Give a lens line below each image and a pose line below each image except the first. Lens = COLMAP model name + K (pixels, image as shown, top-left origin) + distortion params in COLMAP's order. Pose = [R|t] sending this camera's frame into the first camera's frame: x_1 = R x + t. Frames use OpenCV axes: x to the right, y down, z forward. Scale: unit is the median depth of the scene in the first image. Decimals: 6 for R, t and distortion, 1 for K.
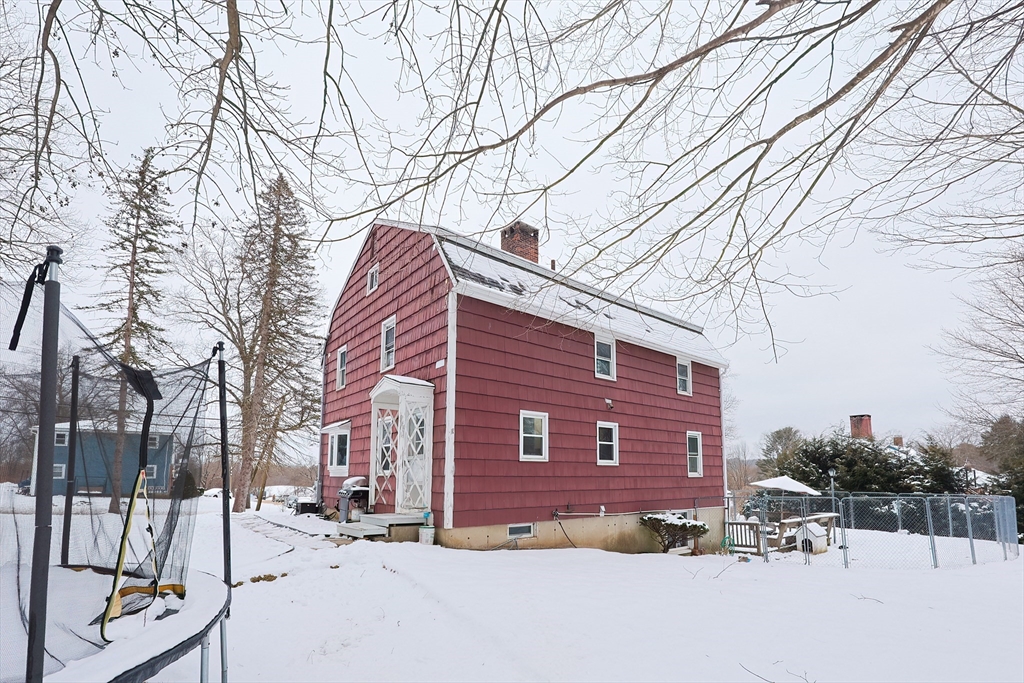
lens RADIAL K [[417.2, 0, 524.1], [0, 417.2, 358.9], [0, 0, 1]] dist [-0.000265, 0.000006]
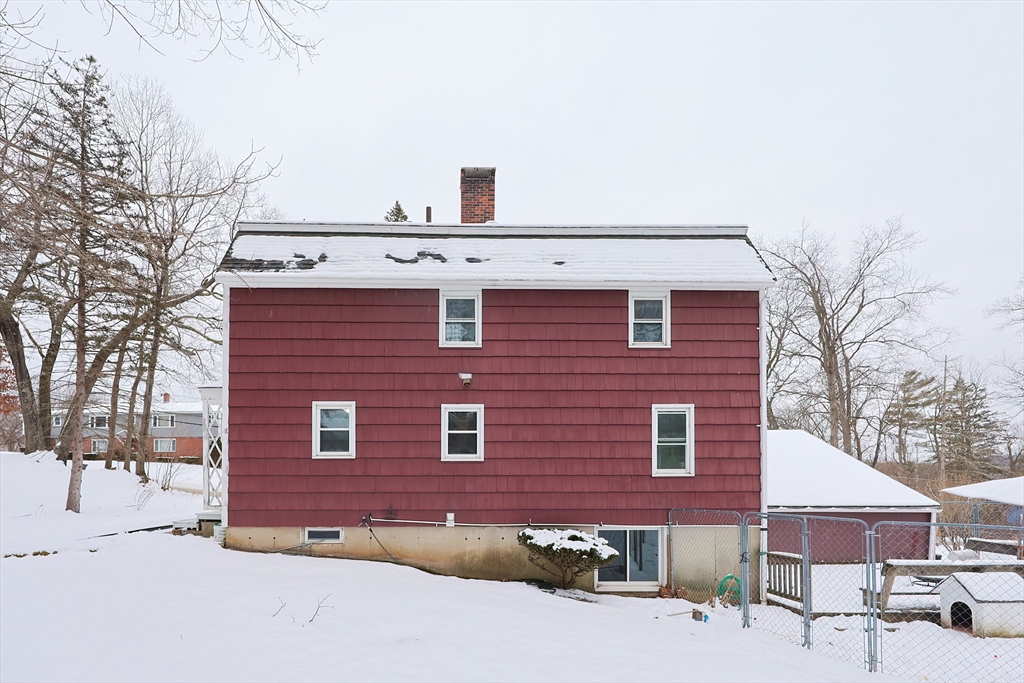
lens RADIAL K [[417.2, 0, 526.7], [0, 417.2, 406.9], [0, 0, 1]] dist [-0.000265, 0.000006]
pose [[0.804773, -0.103910, -0.584417, 0.745364], [0.162528, 0.985507, 0.048585, 0.142305], [0.570899, -0.134084, 0.809998, 0.473688]]
